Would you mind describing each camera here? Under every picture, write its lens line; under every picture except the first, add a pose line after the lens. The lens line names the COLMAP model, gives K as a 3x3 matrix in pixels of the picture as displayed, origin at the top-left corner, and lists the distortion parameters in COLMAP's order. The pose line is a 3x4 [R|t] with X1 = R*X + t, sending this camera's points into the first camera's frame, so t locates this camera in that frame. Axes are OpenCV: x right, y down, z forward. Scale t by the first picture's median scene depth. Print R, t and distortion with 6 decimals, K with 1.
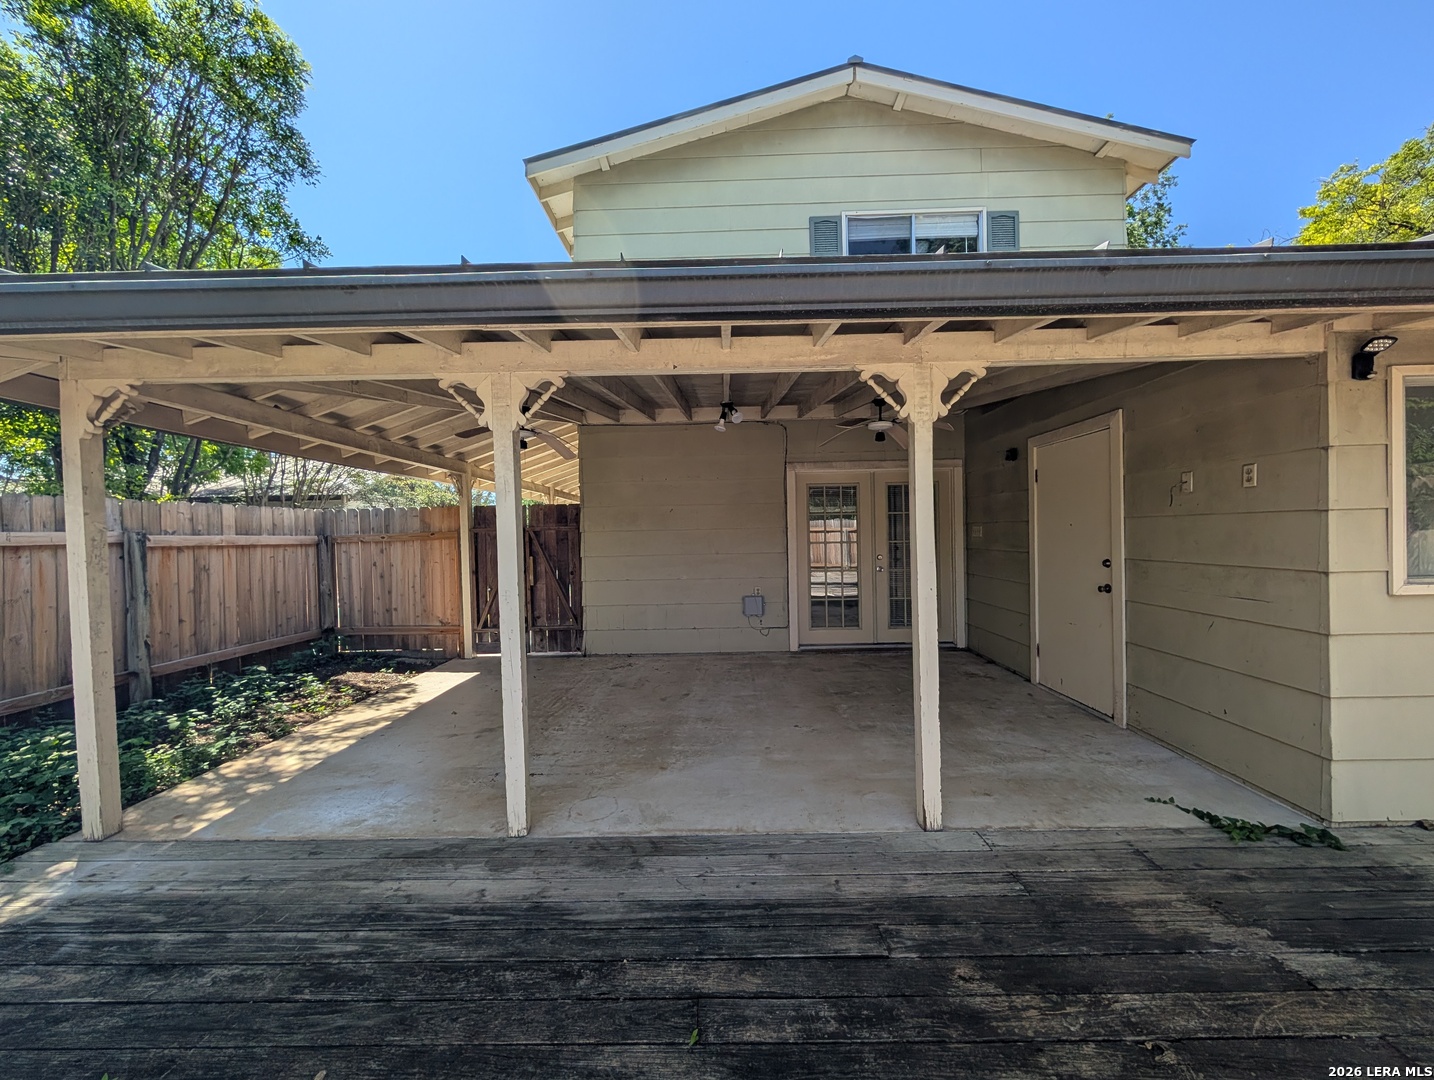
lens RADIAL K [[541.2, 0, 718.9], [0, 541.2, 541.4], [0, 0, 1]] dist [-0.000440, 0.000174]
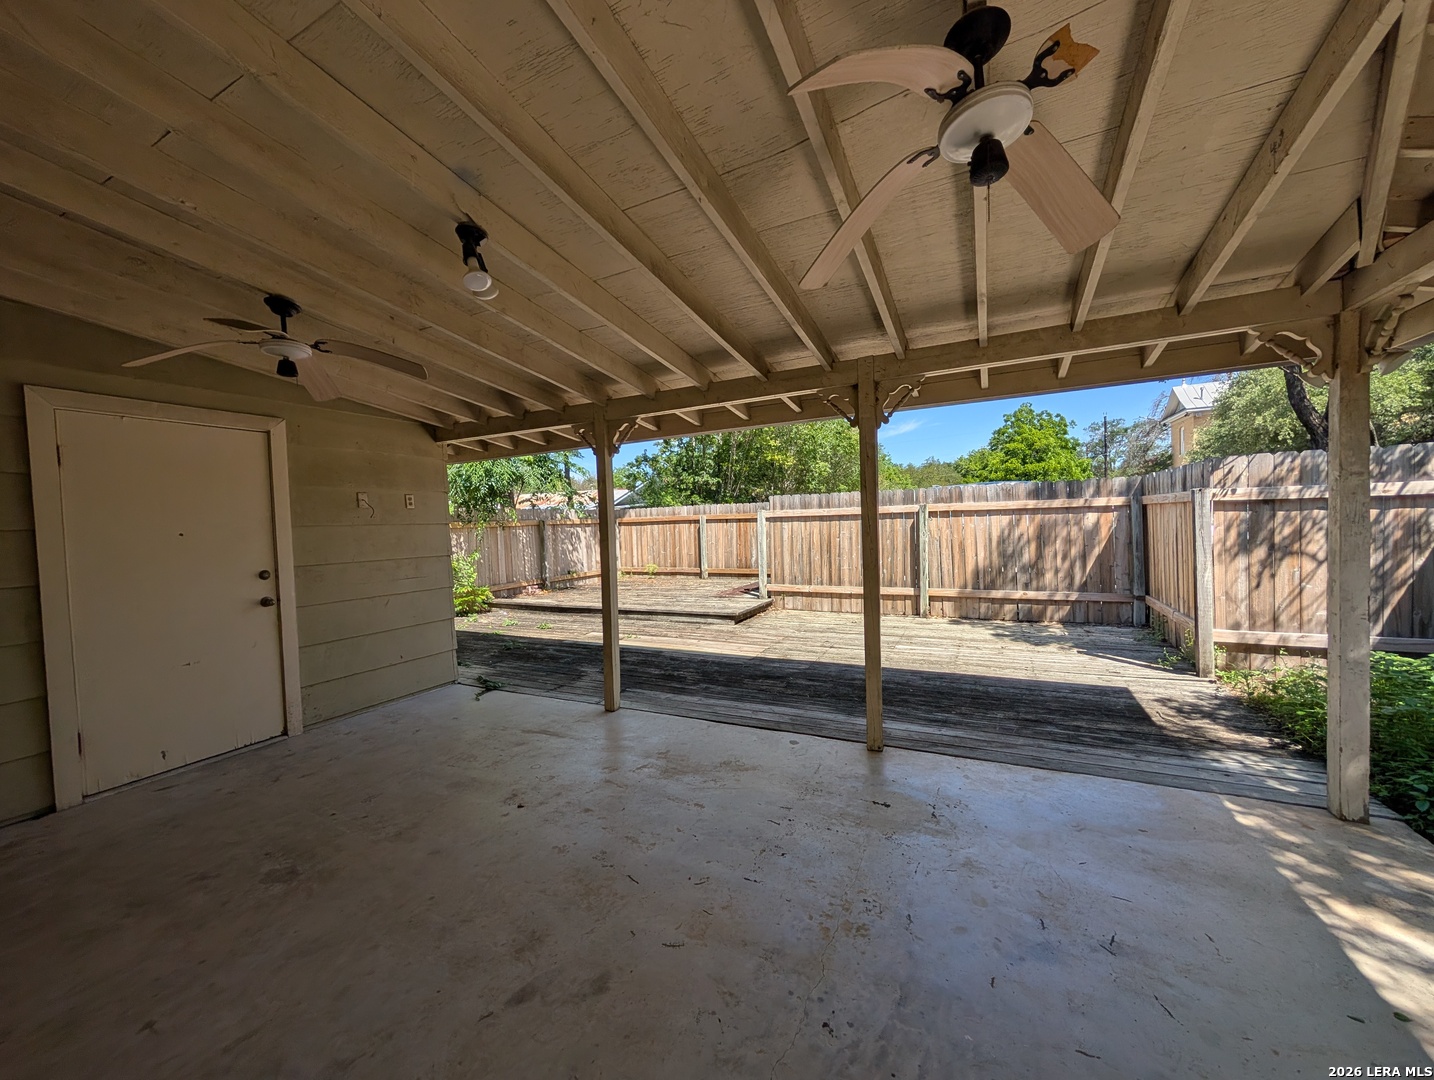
lens RADIAL K [[548.7, 0, 717.0], [0, 548.7, 540.0], [0, 0, 1]] dist [-0.000370, -0.000257]
pose [[-0.900079, 0.035663, 0.434265, -0.411575], [0.057399, 0.997664, 0.037038, -0.010959], [-0.431930, 0.058263, -0.900023, 1.544002]]
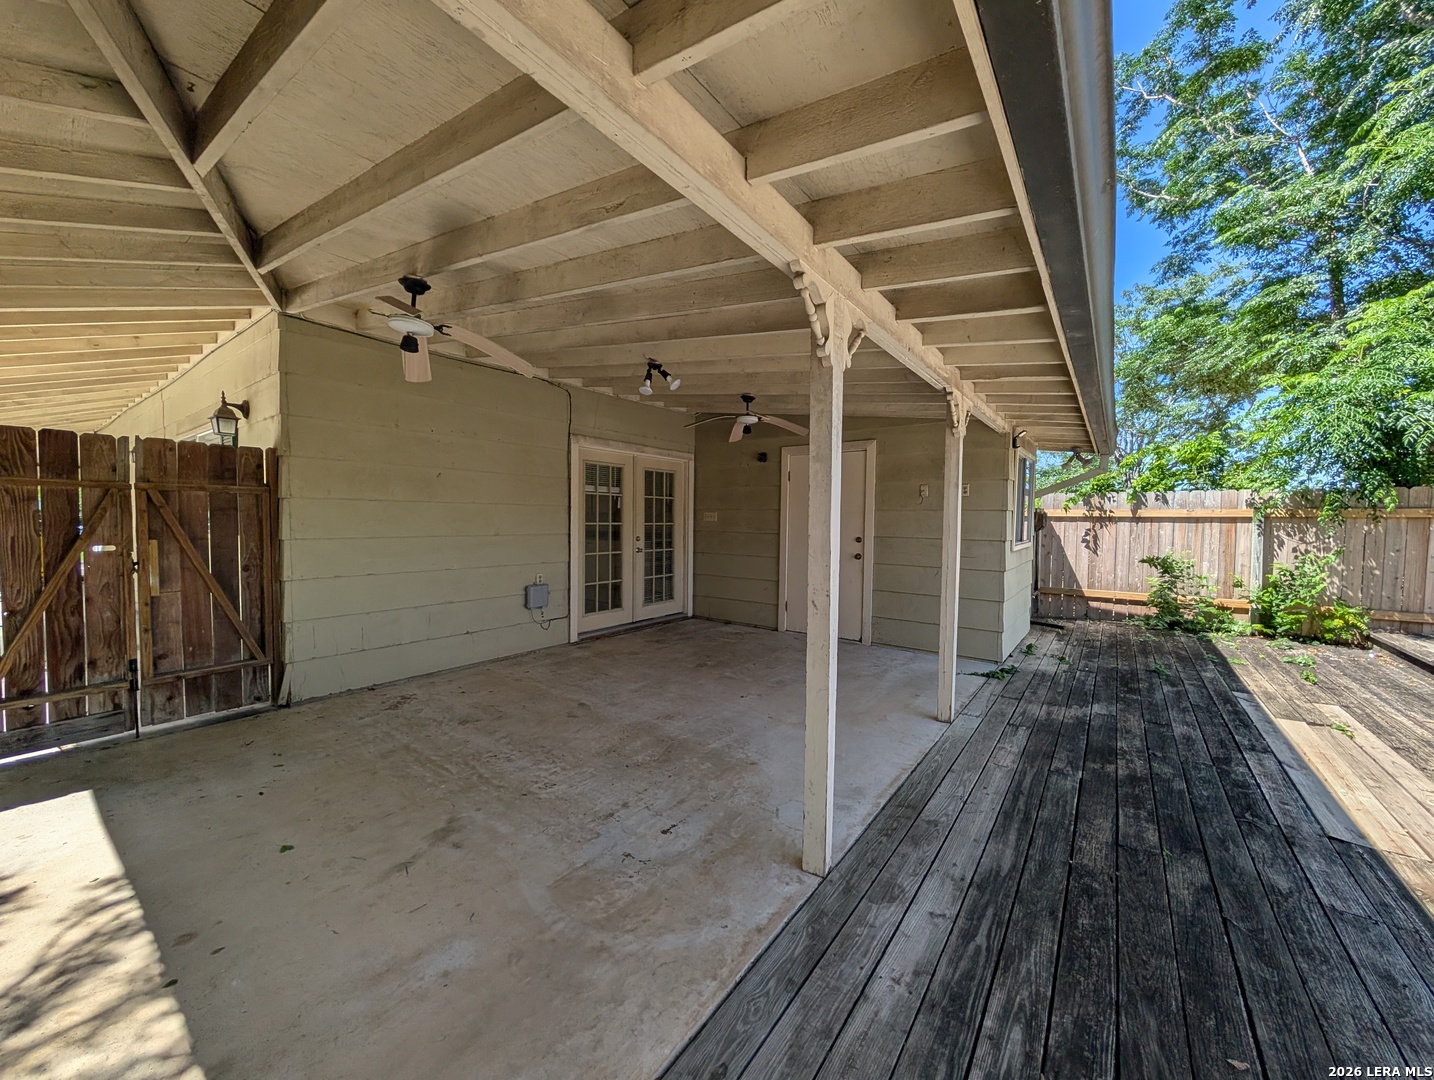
lens RADIAL K [[540.3, 0, 720.2], [0, 540.3, 541.3], [0, 0, 1]] dist [0.000255, 0.000193]
pose [[0.581328, -0.008316, 0.813627, -0.751697], [-0.012069, 0.999750, 0.018842, 0.021215], [-0.813580, -0.020773, 0.581082, 0.443980]]
